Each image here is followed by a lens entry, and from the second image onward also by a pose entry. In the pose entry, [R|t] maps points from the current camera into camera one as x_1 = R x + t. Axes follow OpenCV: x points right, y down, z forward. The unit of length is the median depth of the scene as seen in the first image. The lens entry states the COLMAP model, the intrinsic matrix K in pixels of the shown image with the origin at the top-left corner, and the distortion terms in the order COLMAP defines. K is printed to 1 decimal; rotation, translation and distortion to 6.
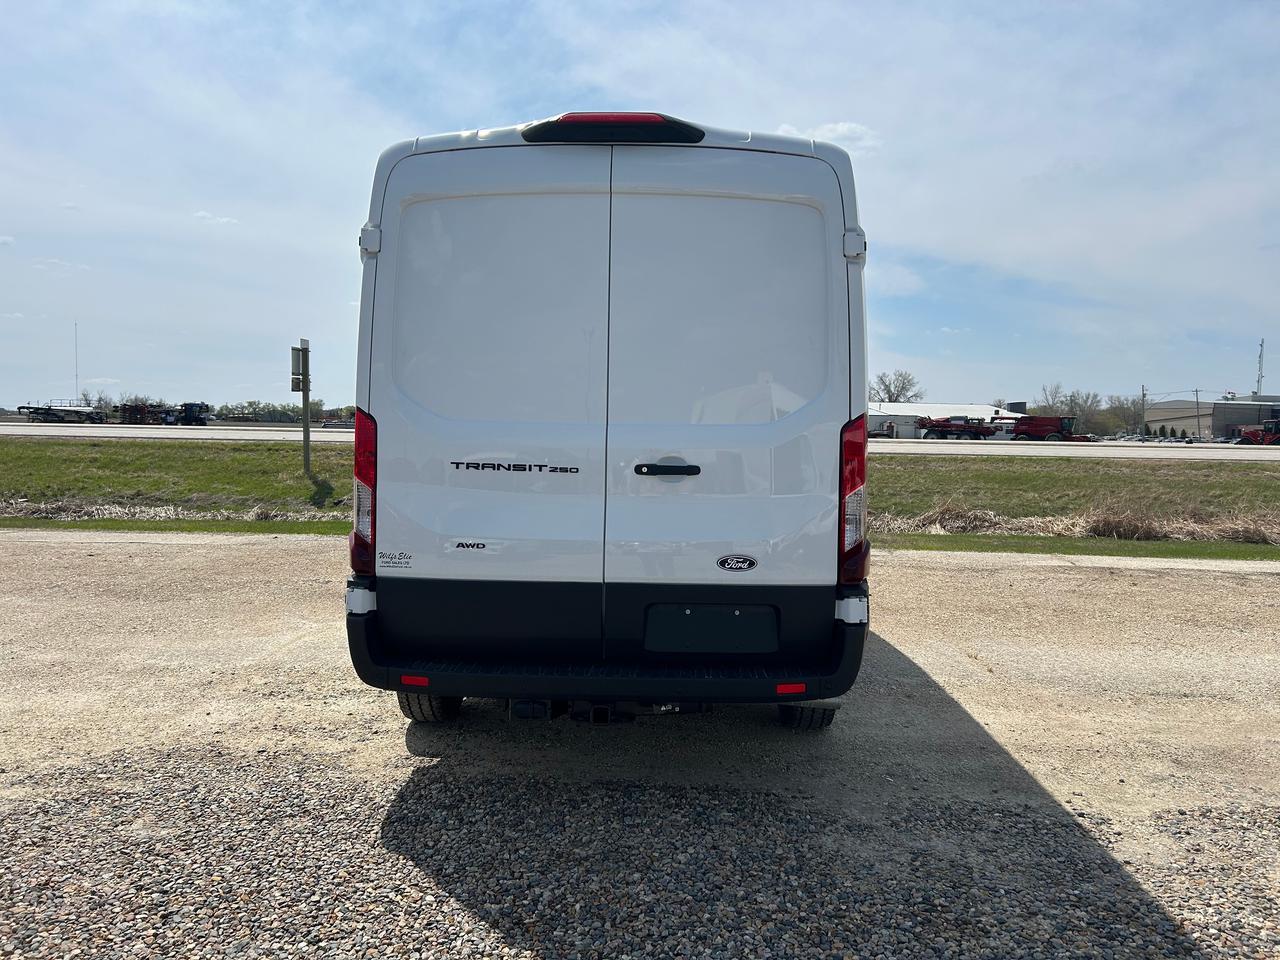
lens RADIAL K [[975.8, 0, 639.5], [0, 975.8, 475.9], [0, 0, 1]] dist [0.028600, -0.025975]
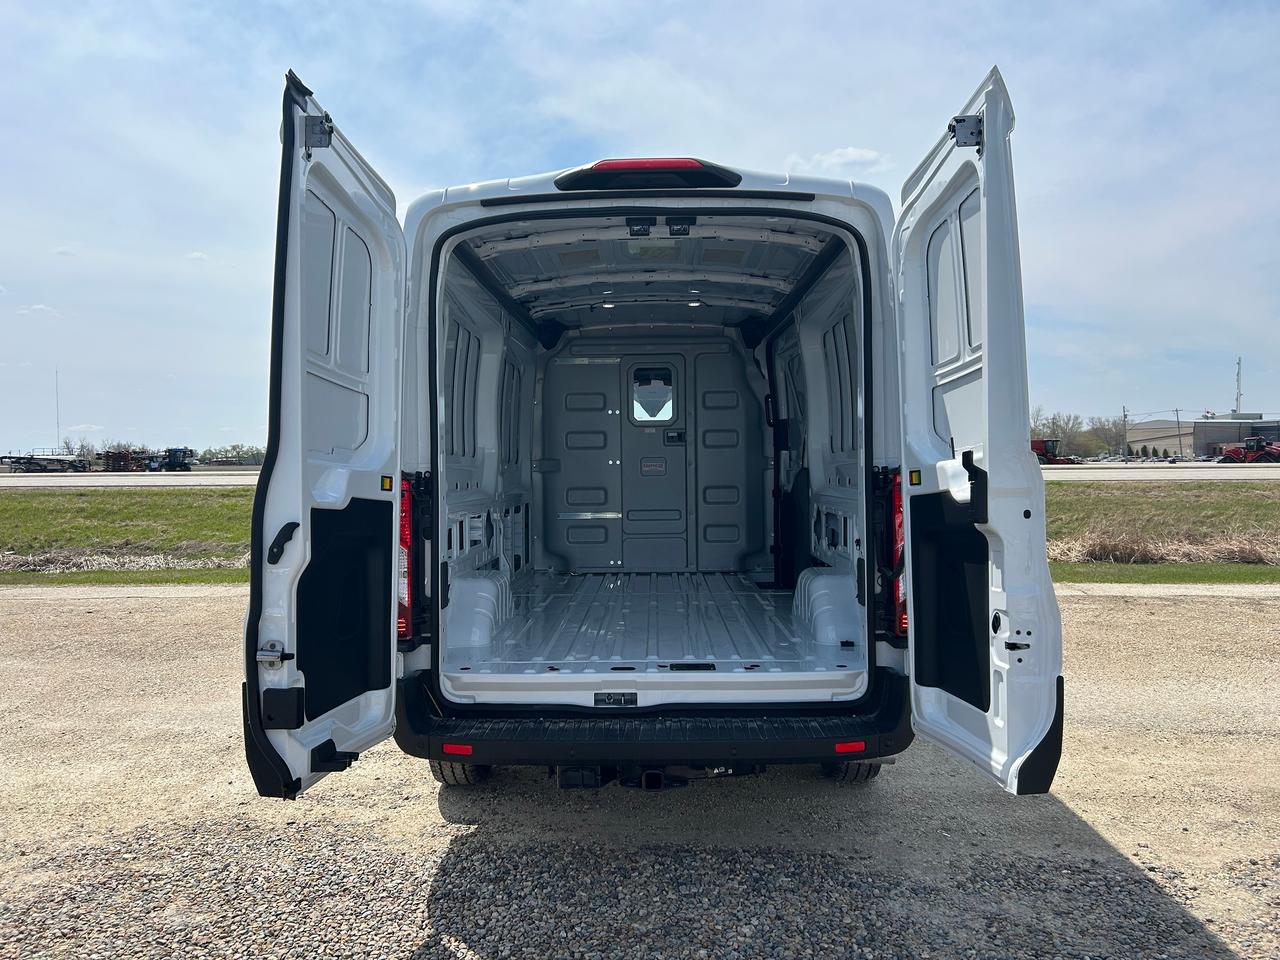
lens RADIAL K [[975.8, 0, 636.3], [0, 975.8, 486.3], [0, 0, 1]] dist [0.028600, -0.025975]
pose [[0.999593, -0.026500, 0.010523, -0.054677], [0.026741, 0.999366, -0.023509, -0.020546], [-0.009893, 0.023781, 0.999668, 0.030030]]
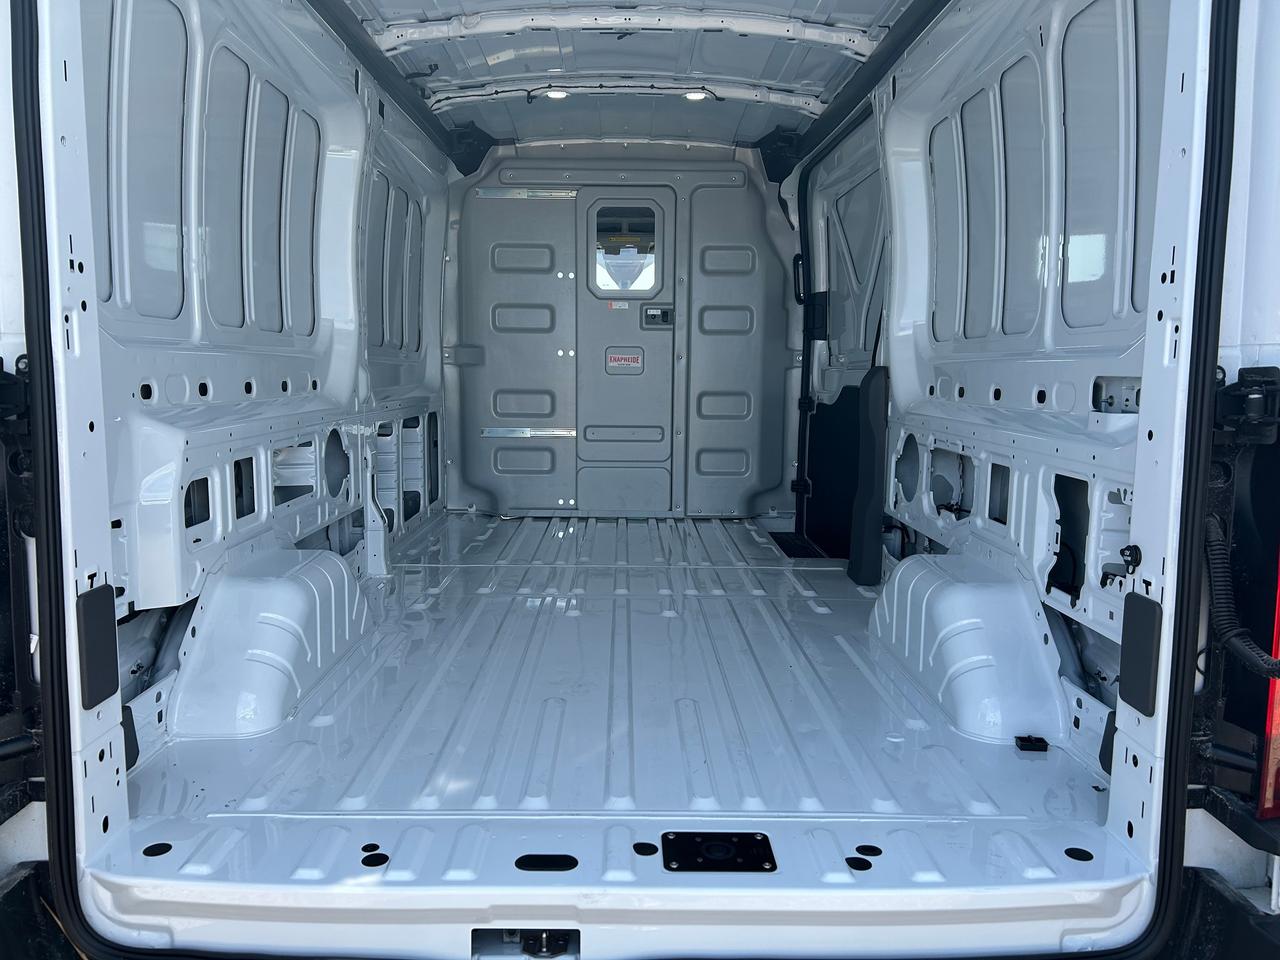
lens RADIAL K [[975.8, 0, 640.9], [0, 975.8, 511.0], [0, 0, 1]] dist [0.028600, -0.025975]
pose [[0.998811, -0.011919, 0.047260, -0.046002], [0.006826, 0.994289, 0.106507, -0.035288], [-0.048260, -0.106058, 0.993188, 0.429942]]
